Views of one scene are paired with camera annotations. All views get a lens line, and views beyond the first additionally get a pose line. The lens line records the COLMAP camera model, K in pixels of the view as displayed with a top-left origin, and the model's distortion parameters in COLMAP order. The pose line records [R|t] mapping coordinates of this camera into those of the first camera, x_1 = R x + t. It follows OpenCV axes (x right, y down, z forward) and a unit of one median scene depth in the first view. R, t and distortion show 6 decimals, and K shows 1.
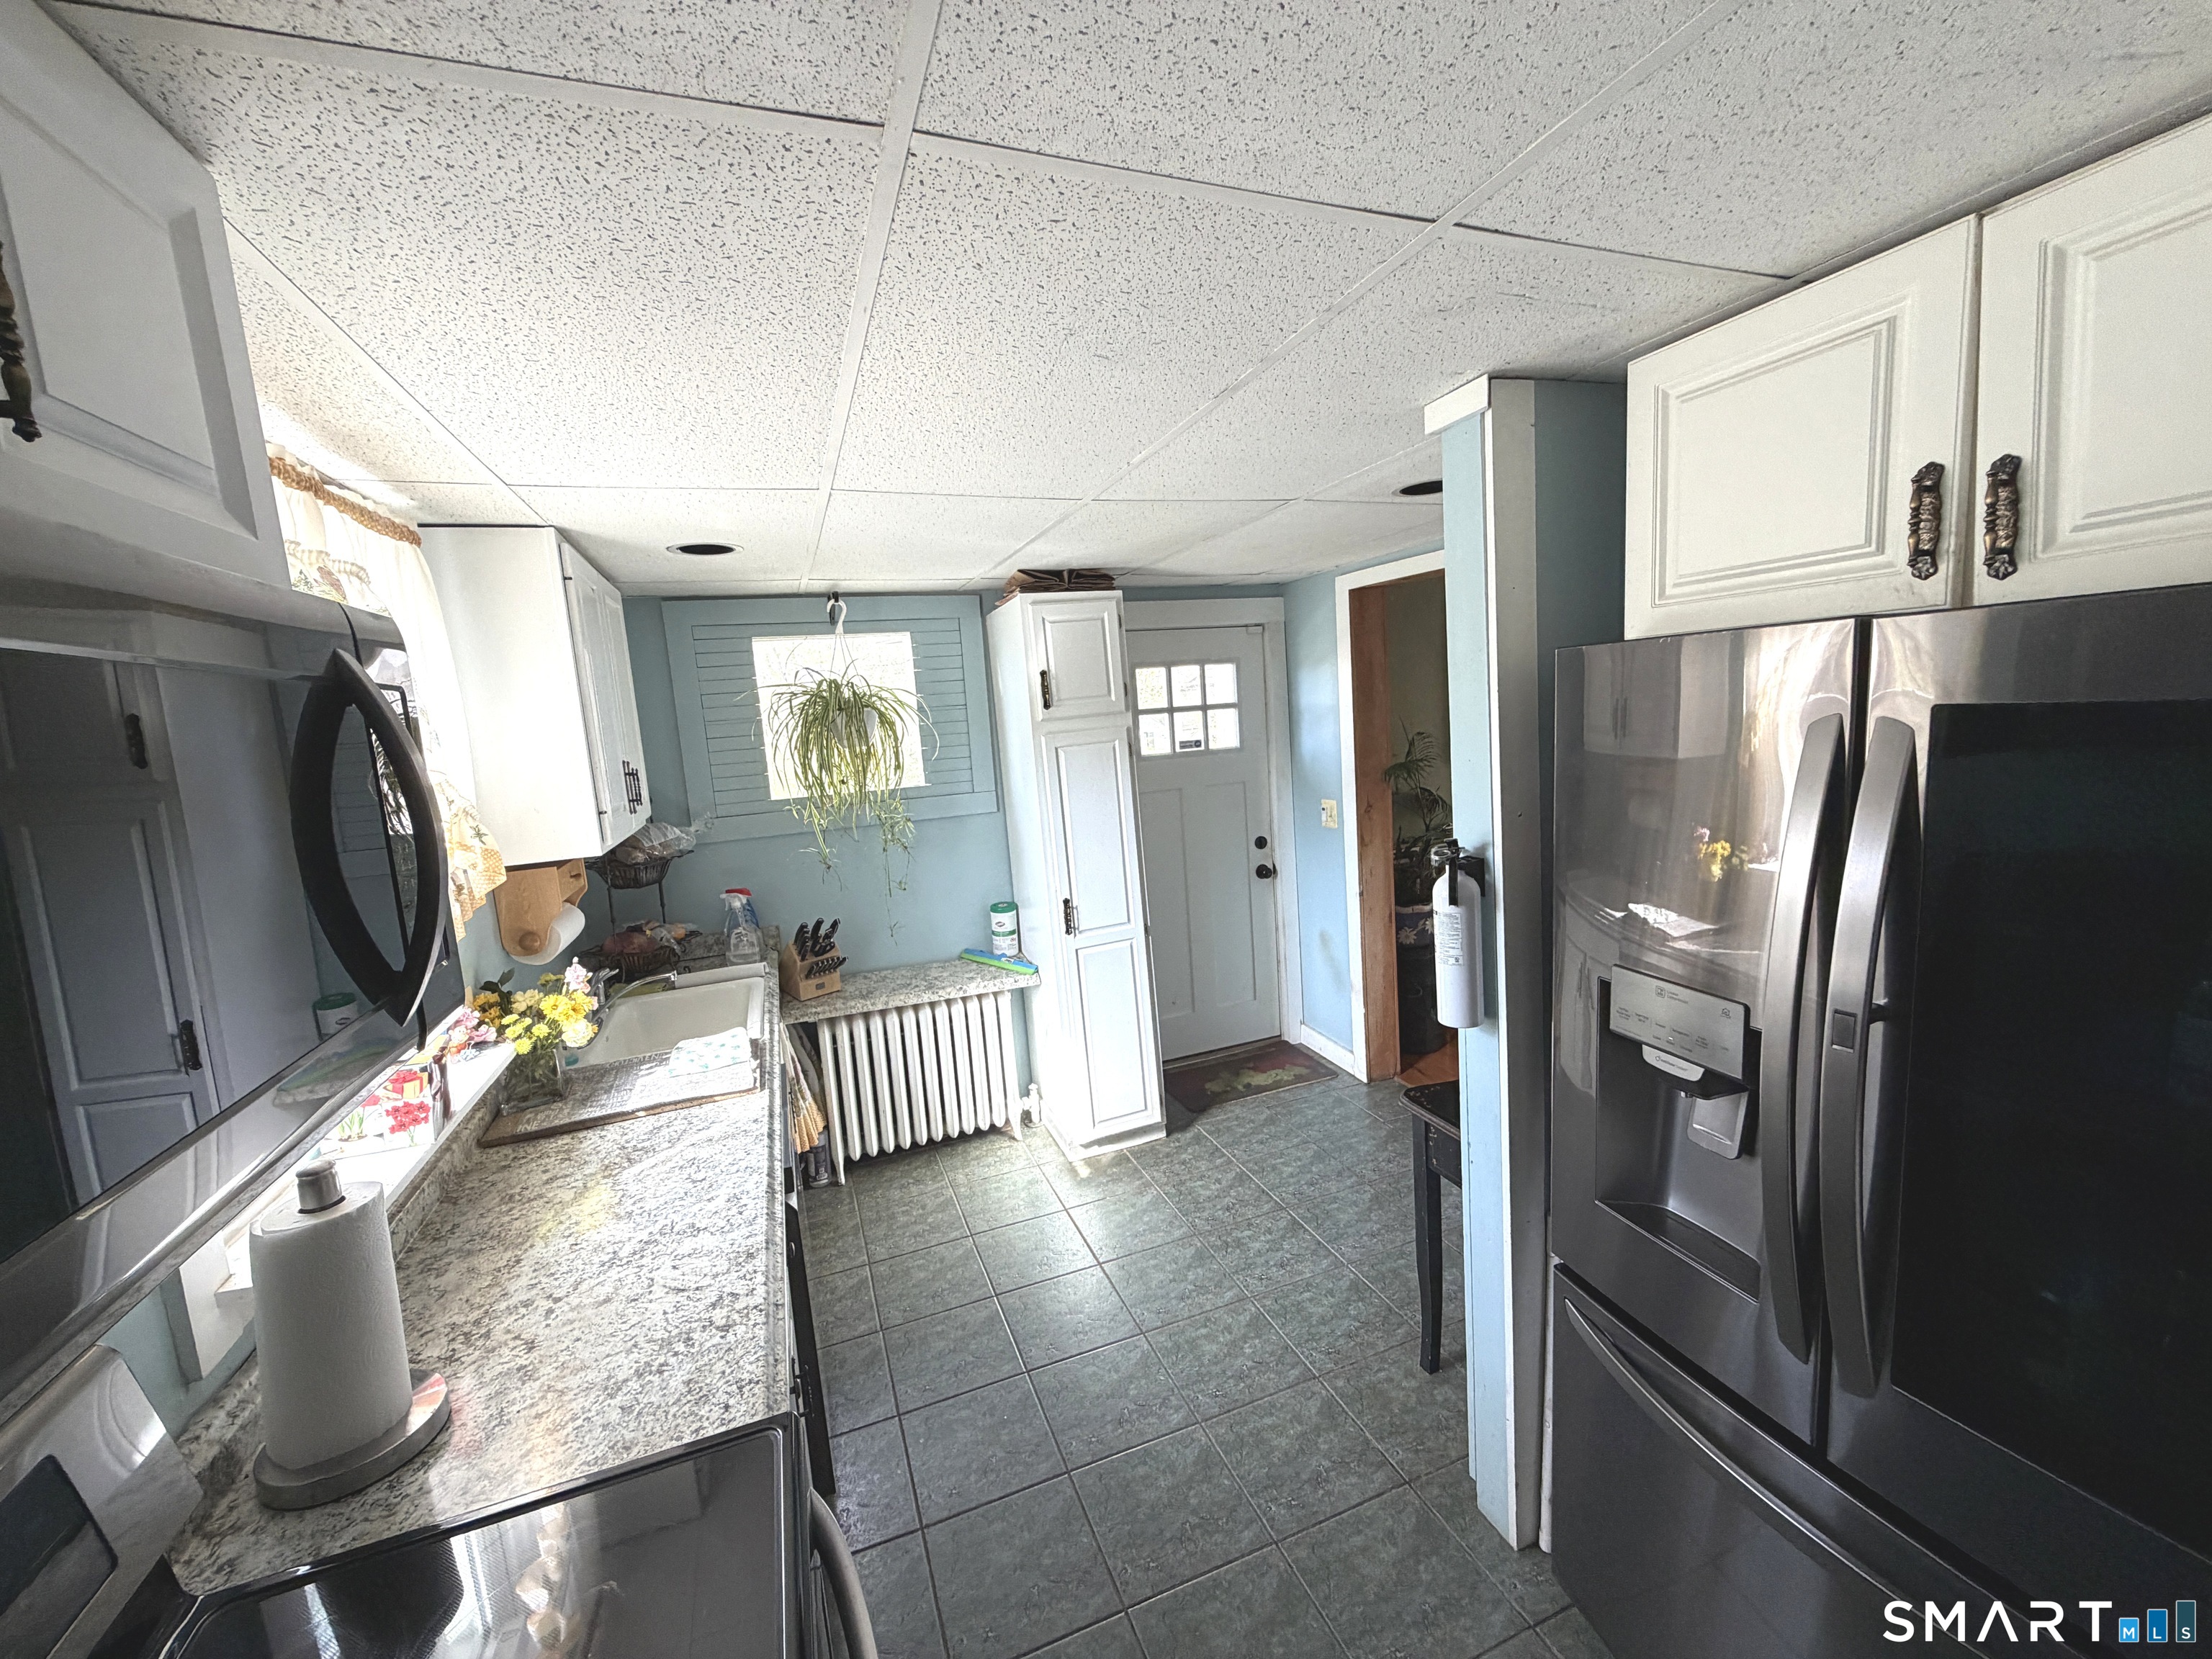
lens RADIAL K [[883.0, 0, 1107.8], [0, 883.0, 822.7], [0, 0, 1]] dist [-0.000607, 0.000706]
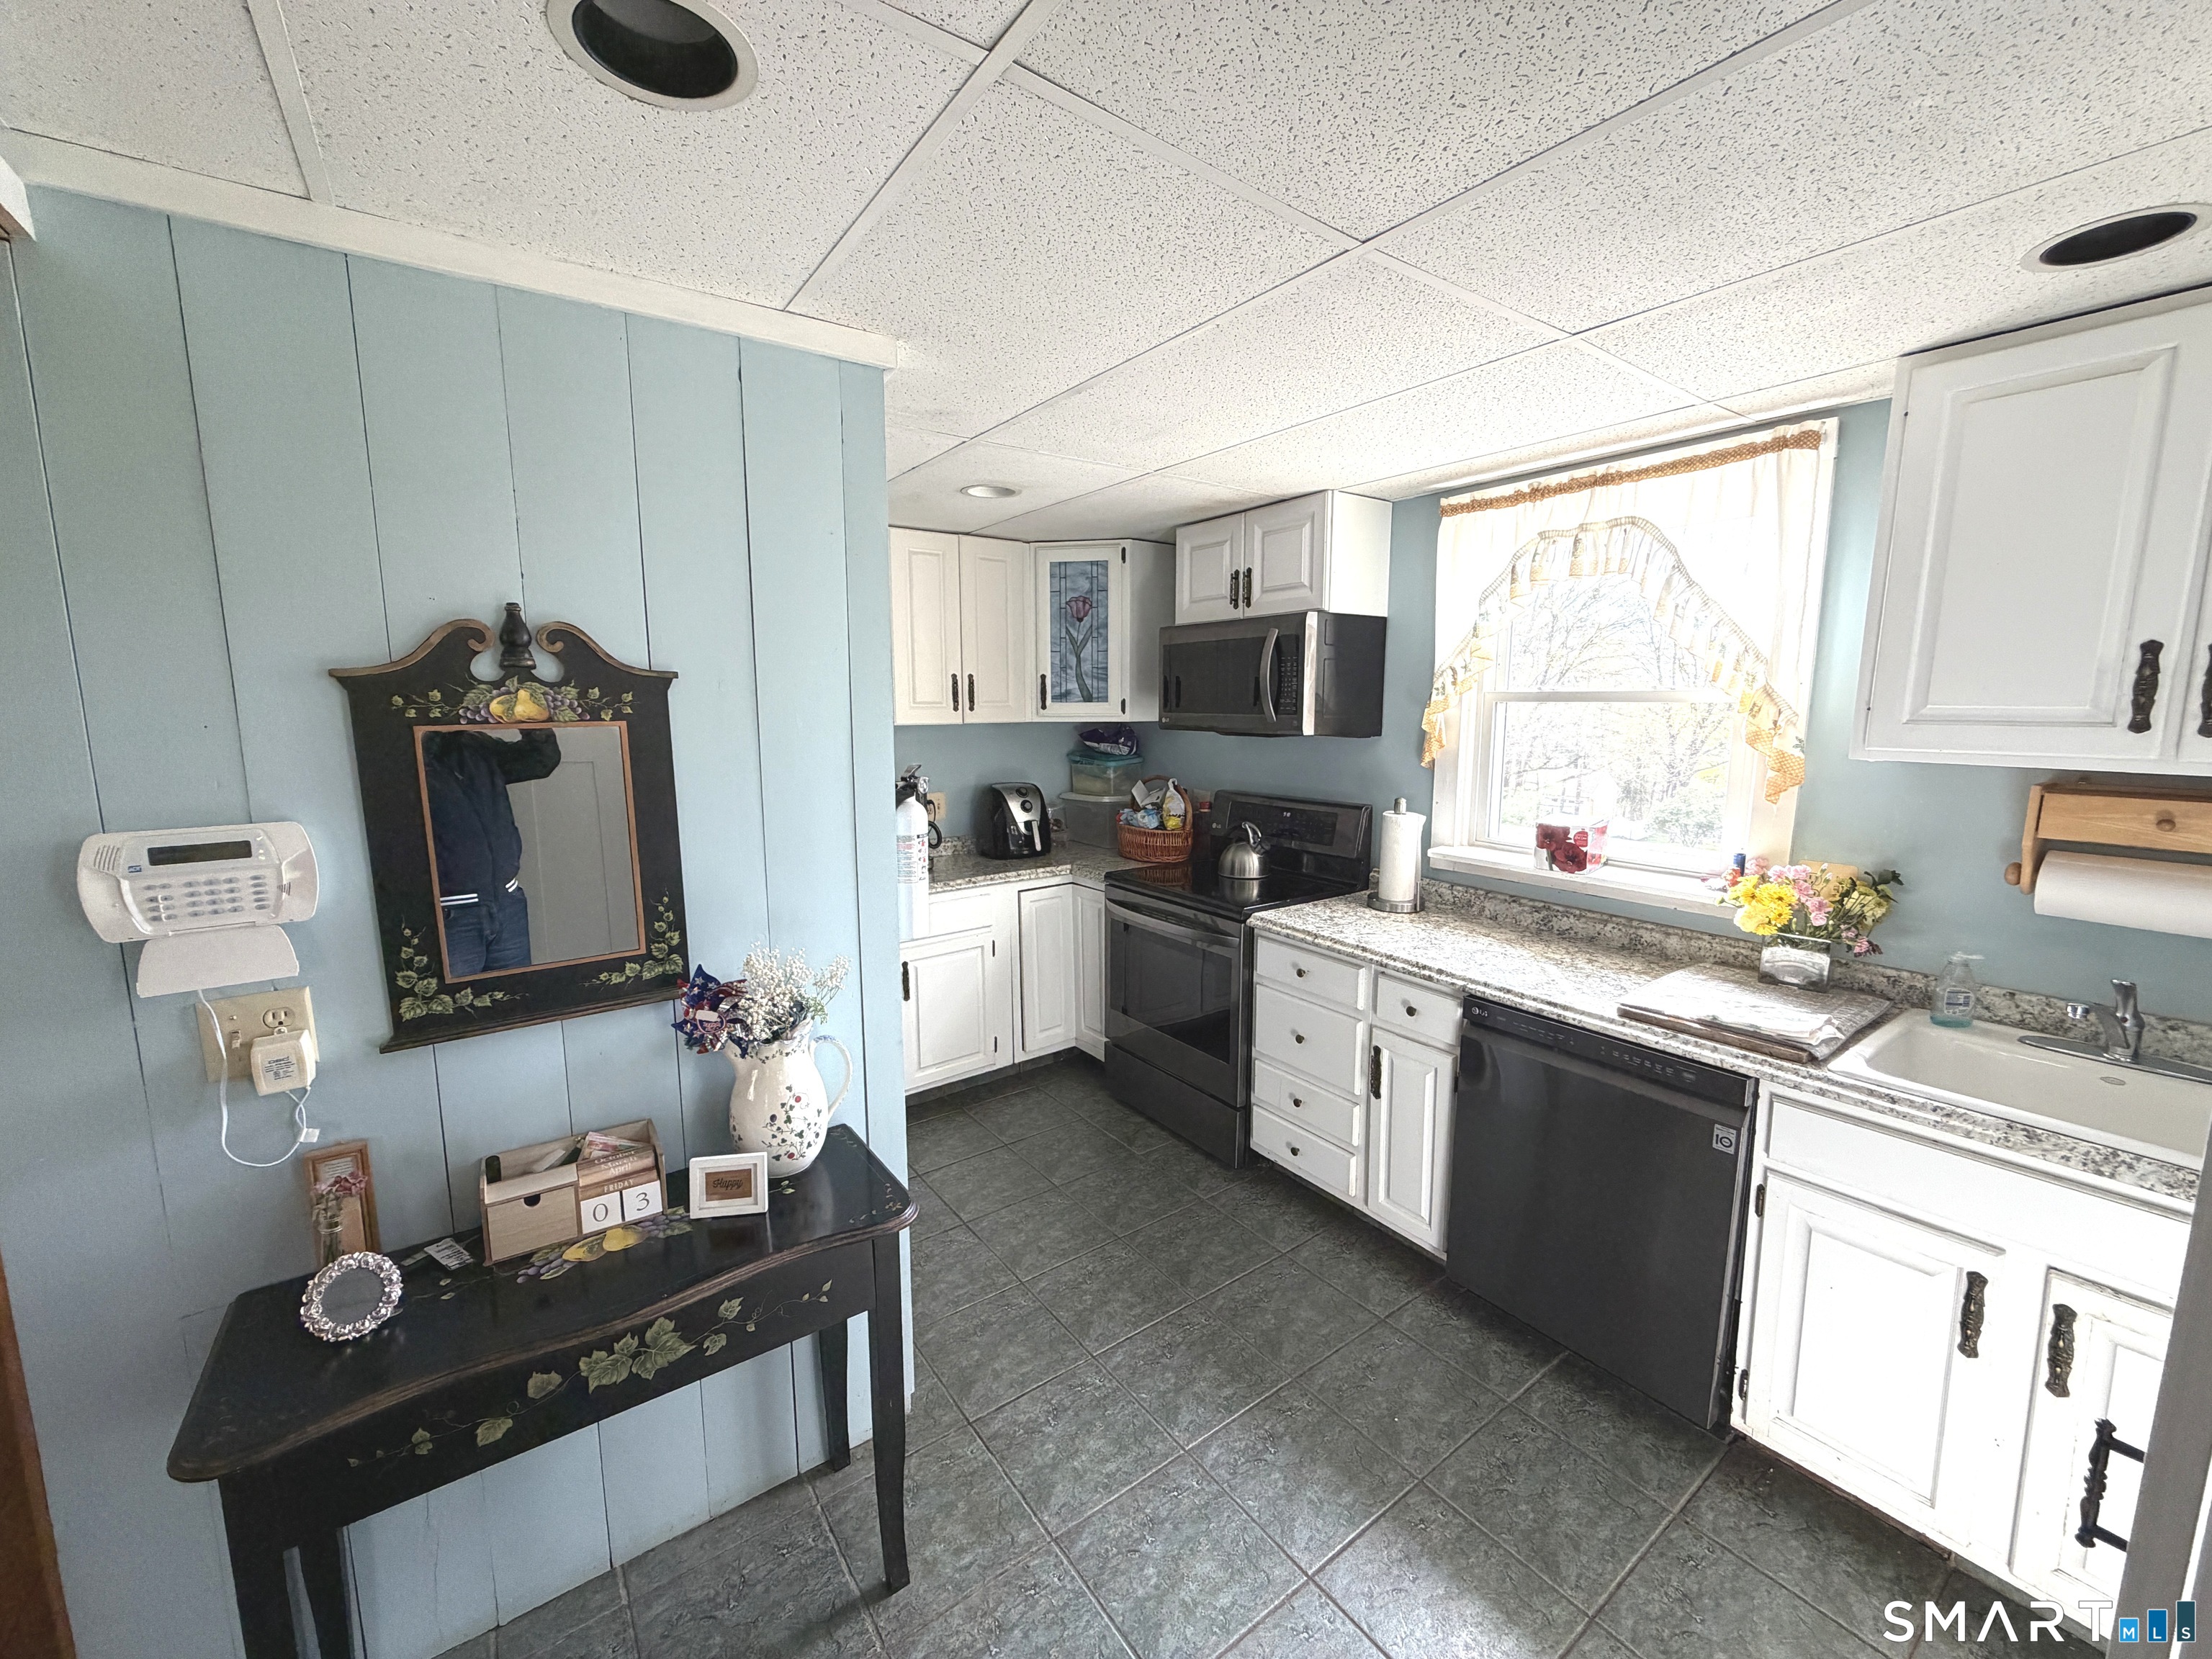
lens RADIAL K [[883.0, 0, 1101.6], [0, 883.0, 828.2], [0, 0, 1]] dist [-0.000607, 0.000706]
pose [[-0.964388, 0.106468, -0.242118, 0.420220], [0.034295, 0.958011, 0.284673, -0.210473], [0.262260, 0.266232, -0.927545, 2.060434]]
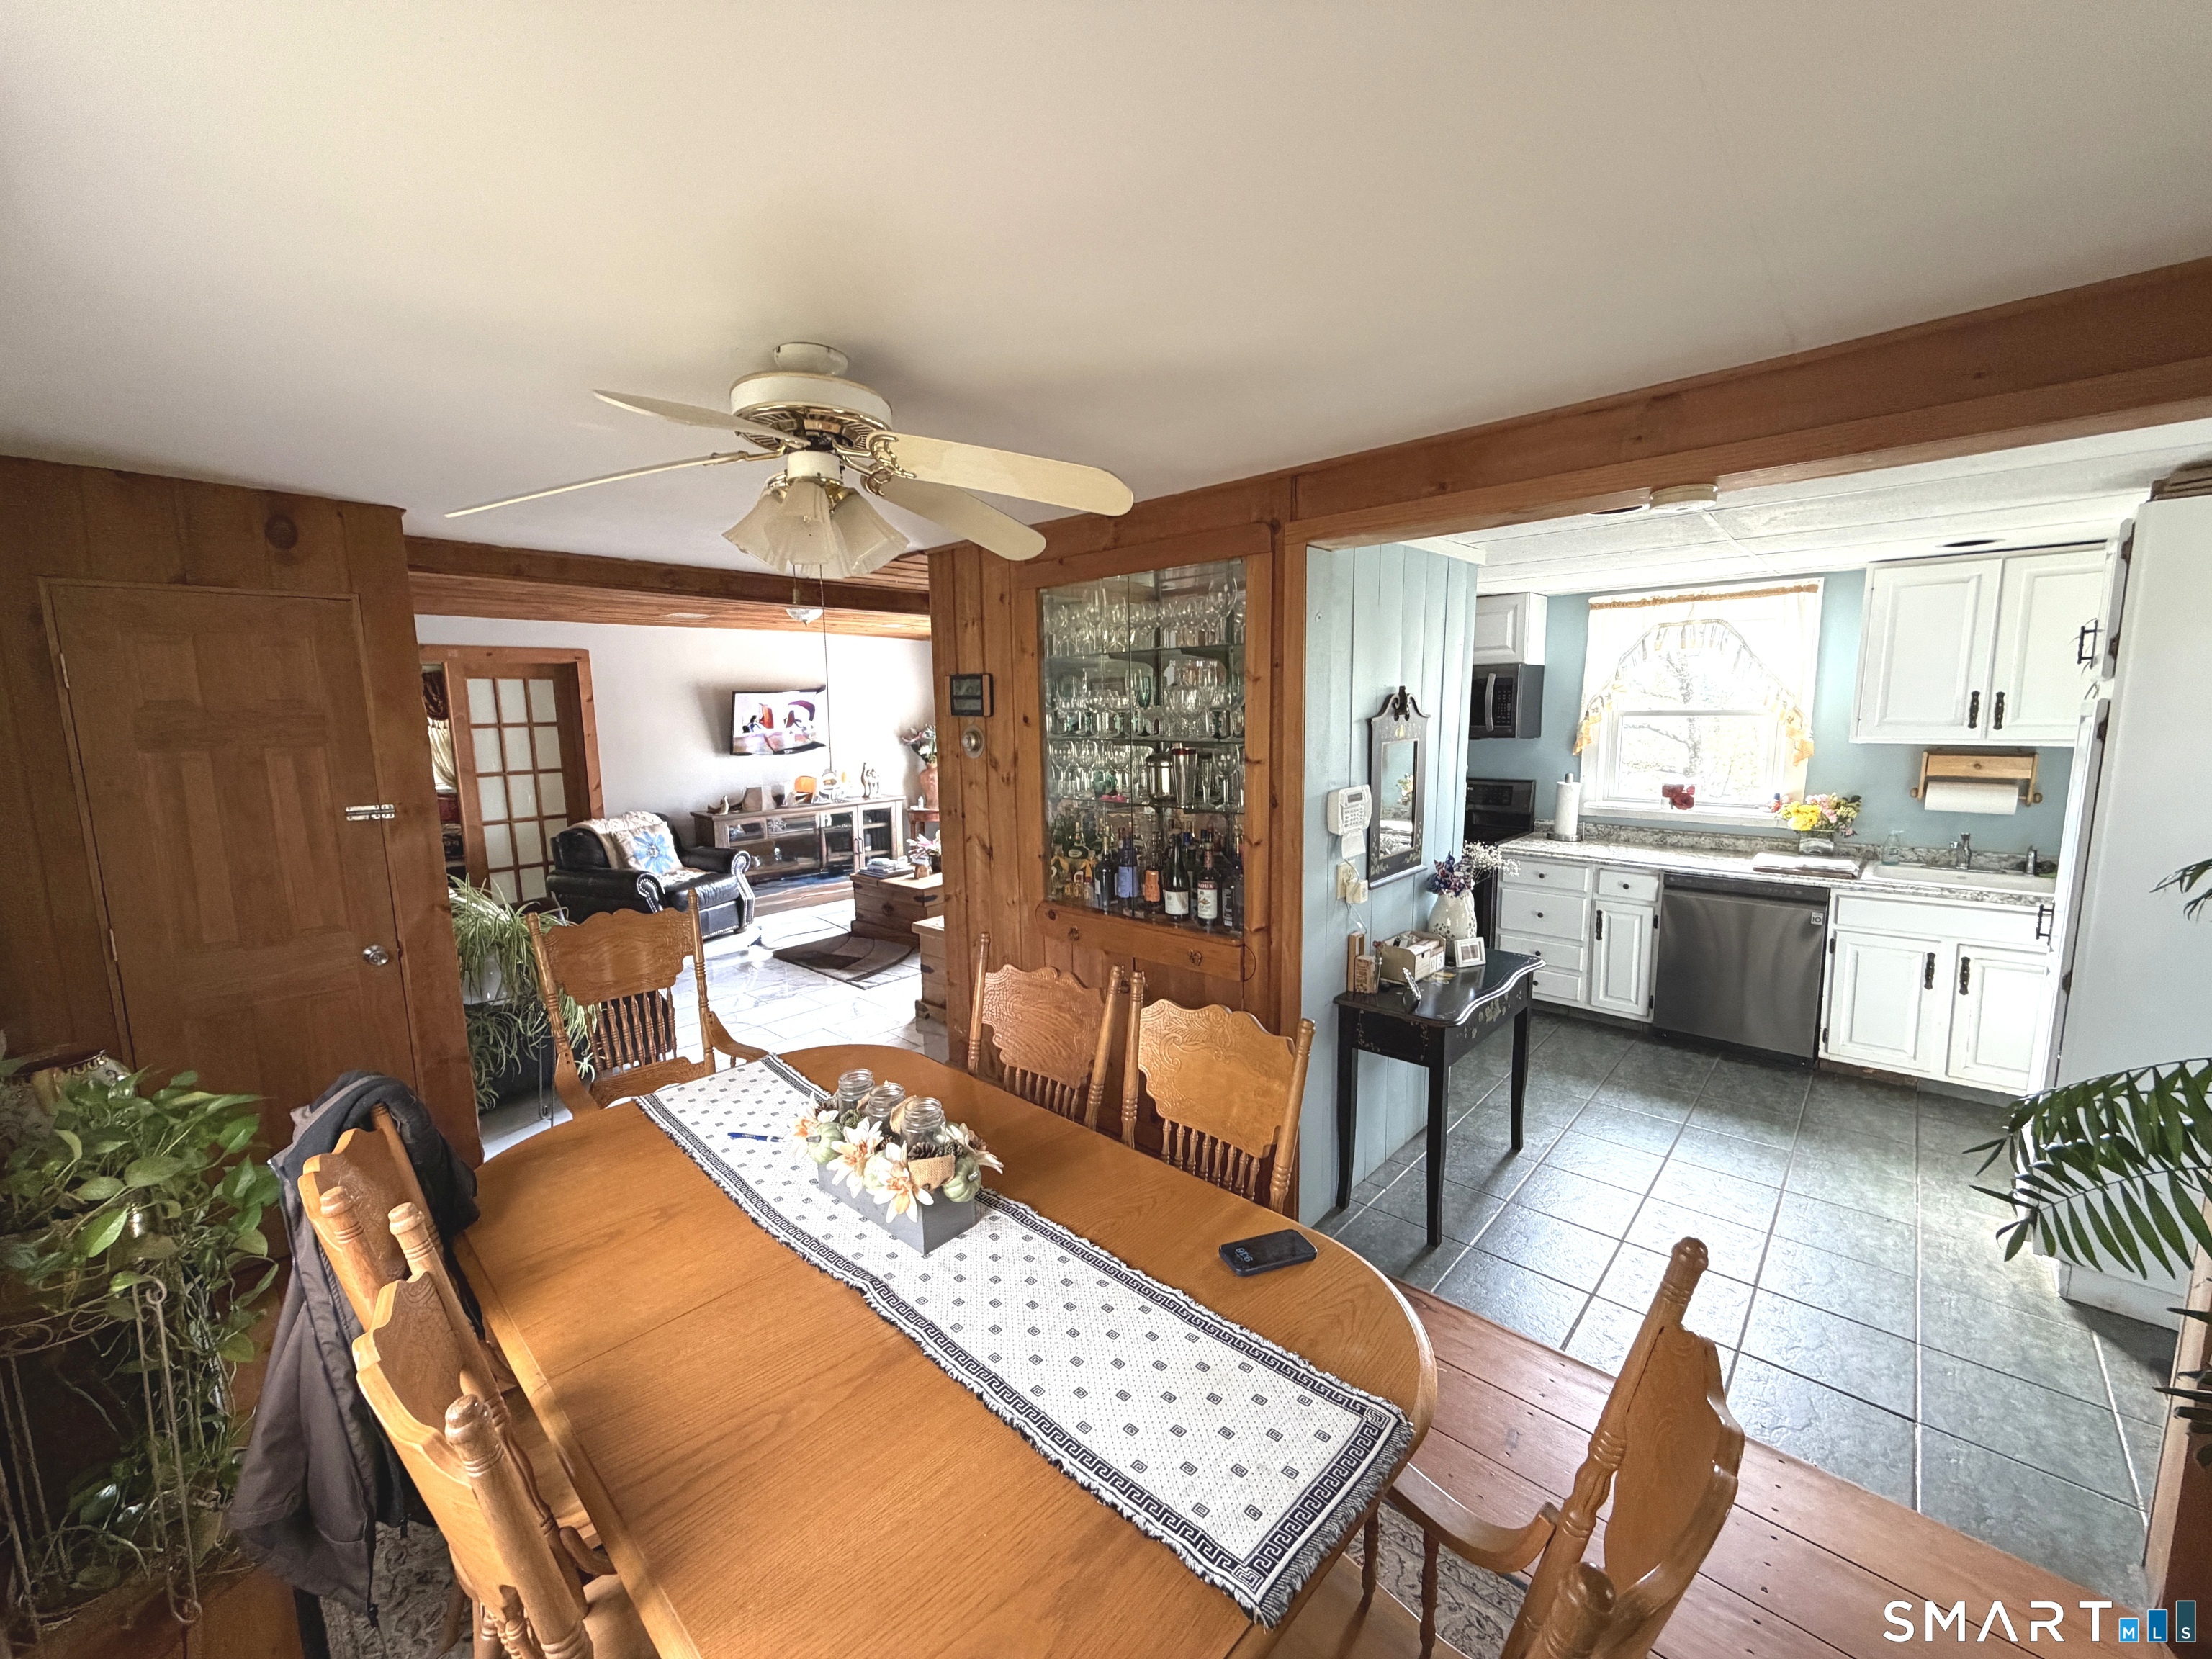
lens RADIAL K [[883.0, 0, 1106.9], [0, 883.0, 827.8], [0, 0, 1]] dist [-0.000607, 0.000706]
pose [[-0.890683, 0.146000, -0.430544, 2.042914], [0.020408, 0.958916, 0.282956, -0.435482], [0.454167, 0.243238, -0.857069, 2.436479]]
